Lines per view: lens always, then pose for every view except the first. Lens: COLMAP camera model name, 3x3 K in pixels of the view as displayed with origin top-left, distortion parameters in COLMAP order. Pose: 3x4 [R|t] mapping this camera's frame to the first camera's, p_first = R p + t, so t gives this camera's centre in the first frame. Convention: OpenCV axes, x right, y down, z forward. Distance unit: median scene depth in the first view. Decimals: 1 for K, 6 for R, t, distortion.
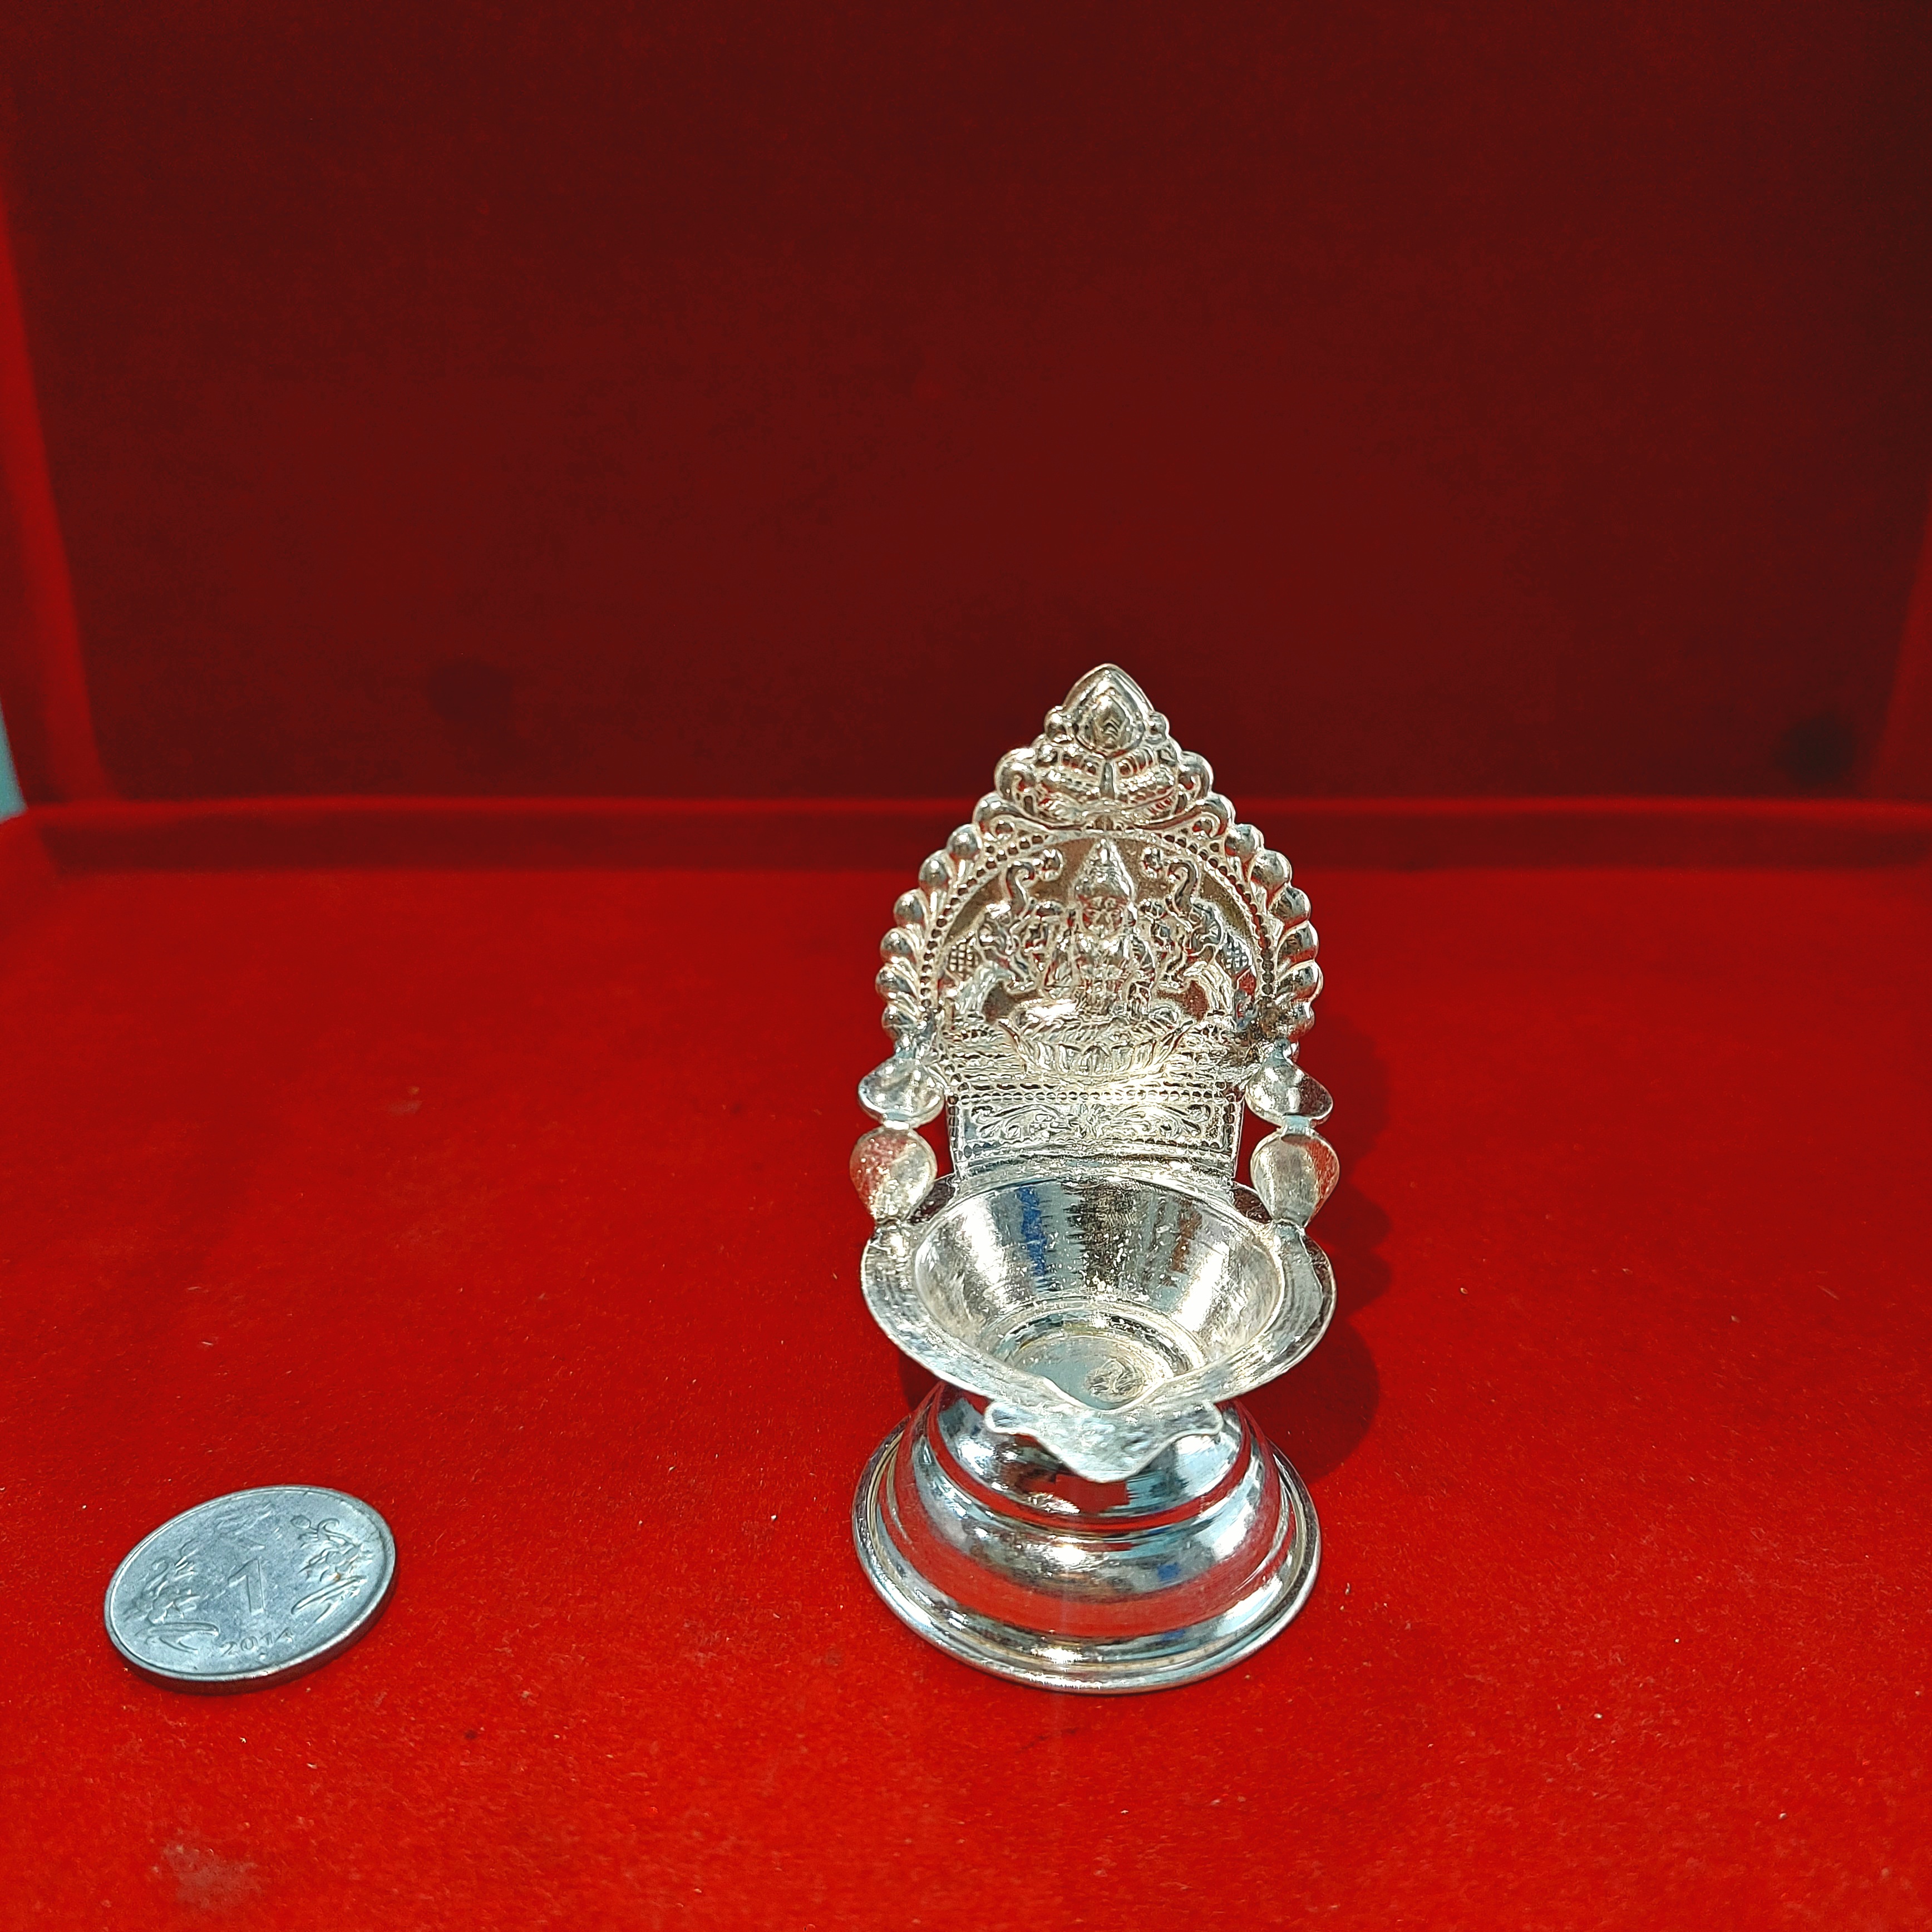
lens RADIAL K [[1952.3, 0, 952.0], [0, 1952.3, 859.5], [0, 0, 1]] dist [-0.006703, -0.006877]
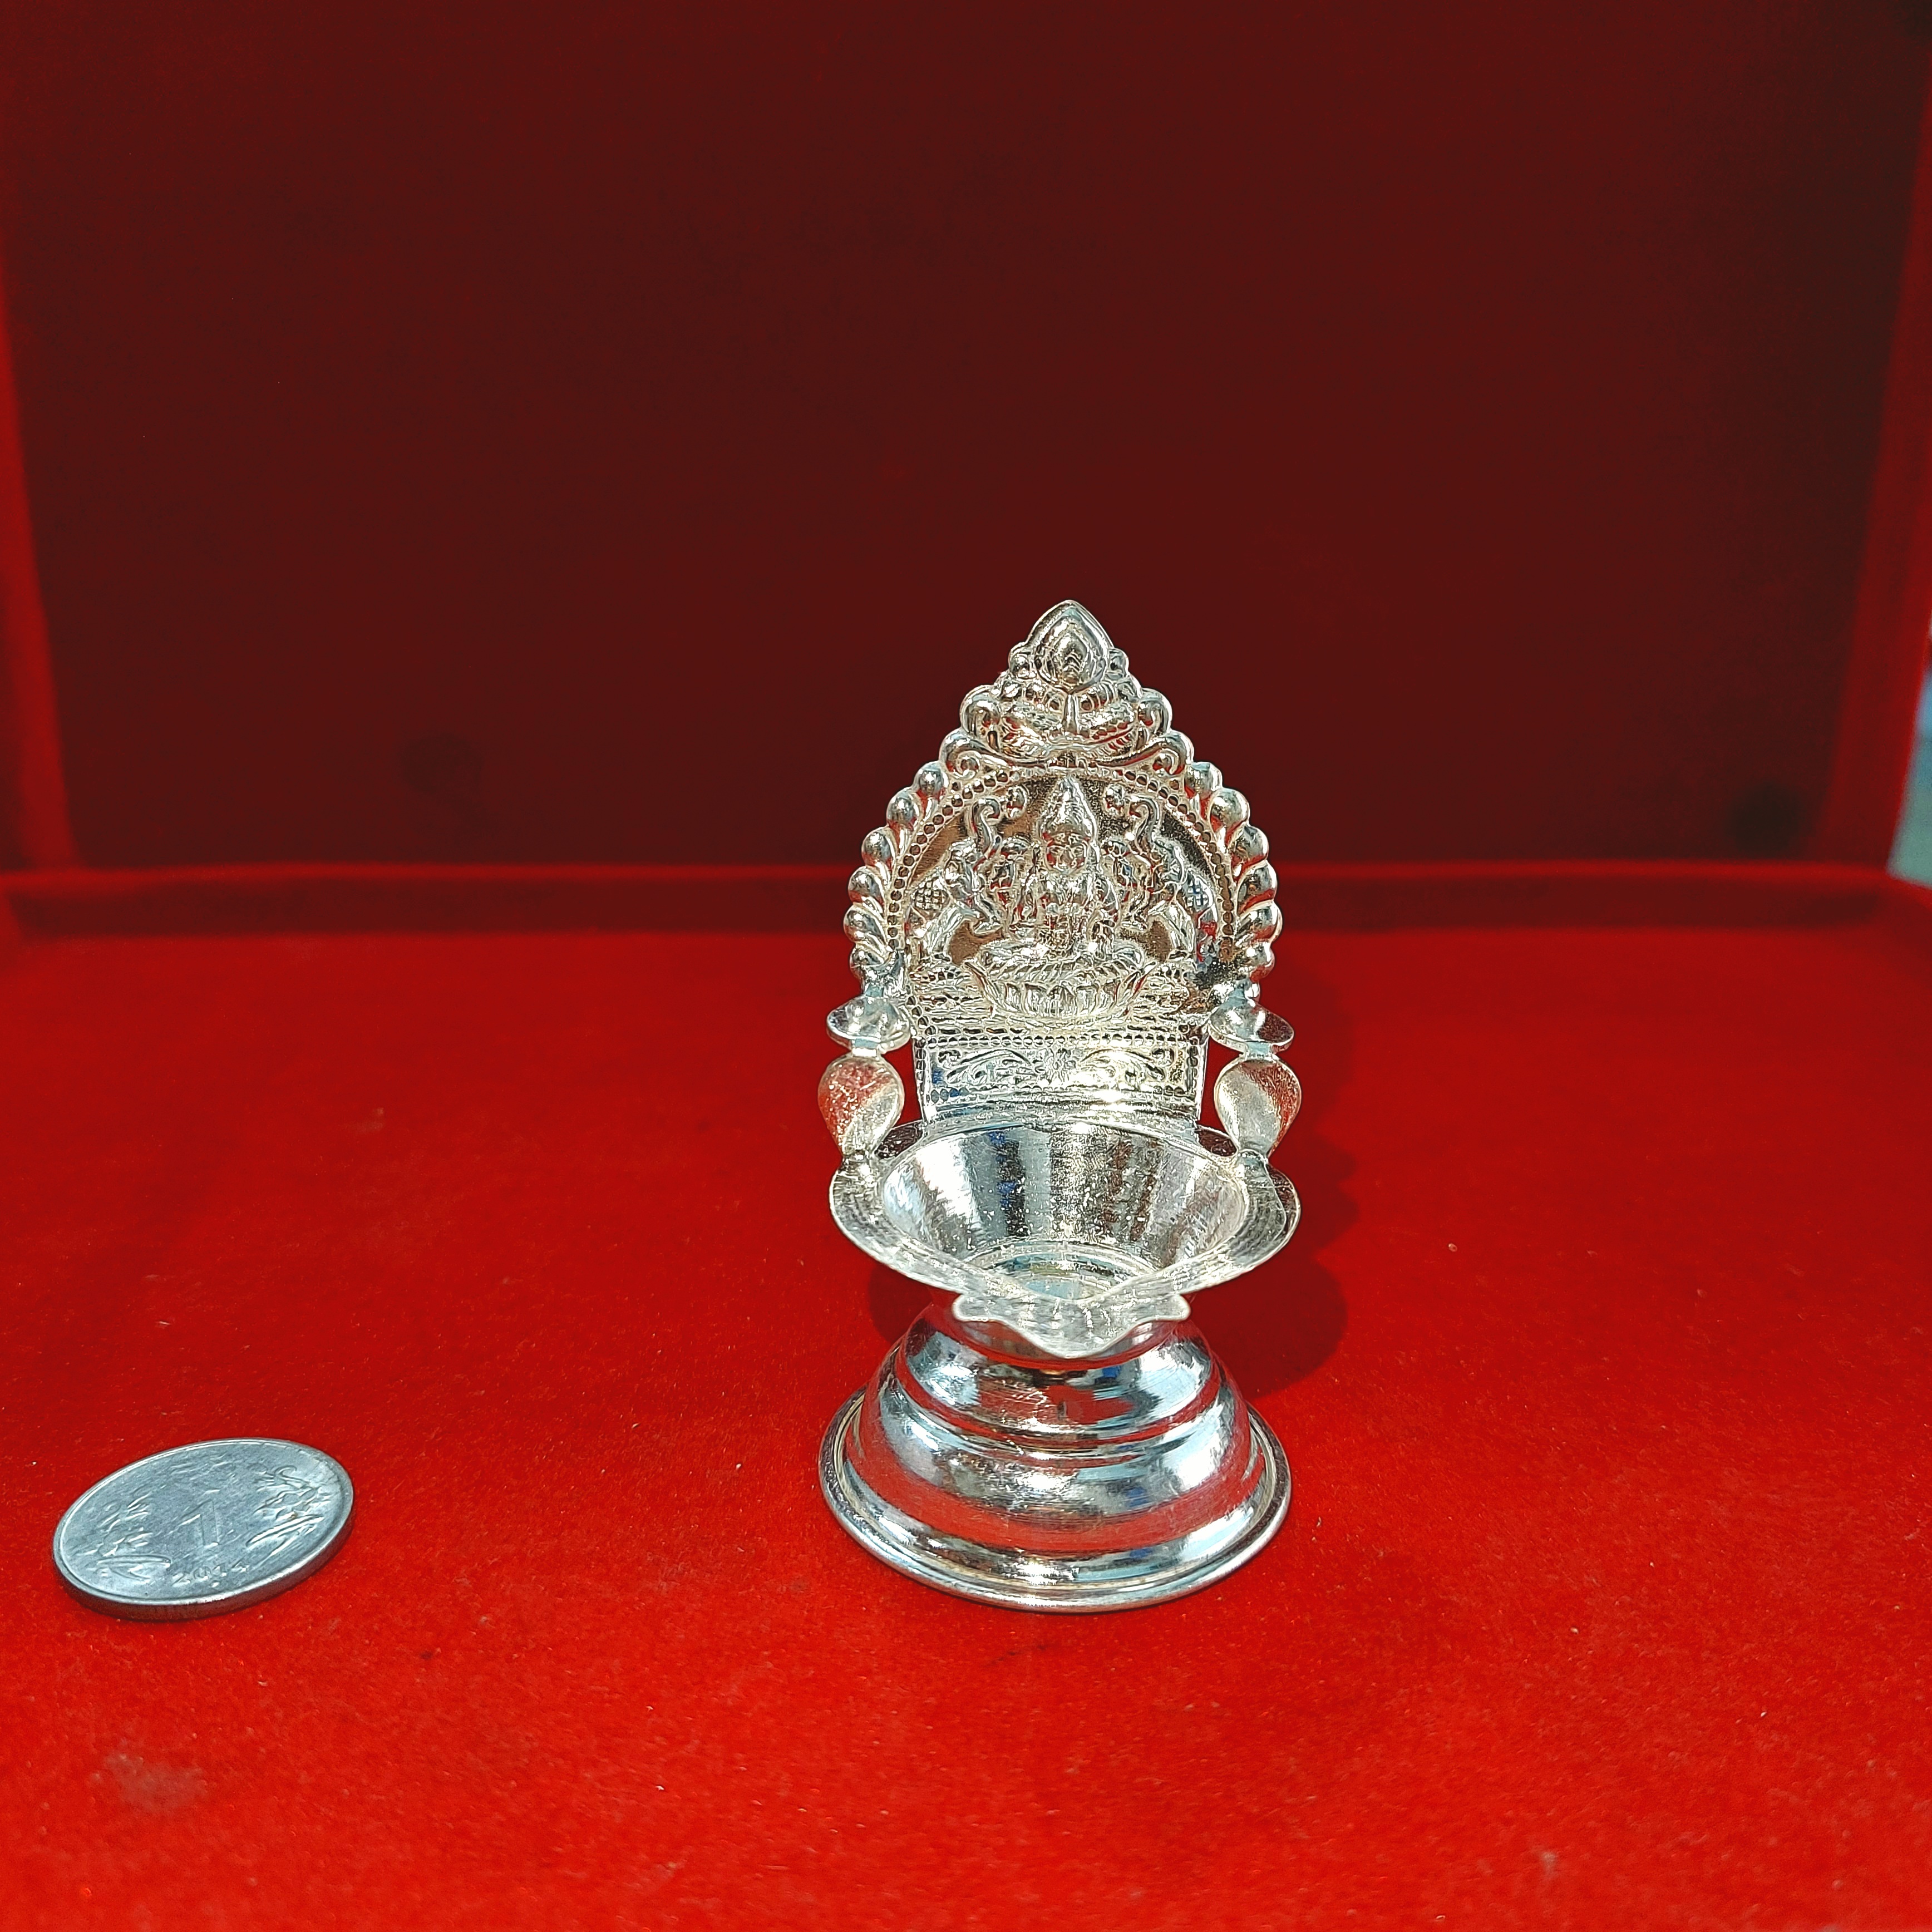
lens RADIAL K [[1952.3, 0, 952.0], [0, 1952.3, 859.5], [0, 0, 1]] dist [-0.006703, -0.006877]
pose [[0.999833, -0.001085, 0.018222, -0.001291], [0.003027, 0.994262, -0.106927, 0.144513], [-0.018002, 0.106964, 0.994100, -0.016279]]
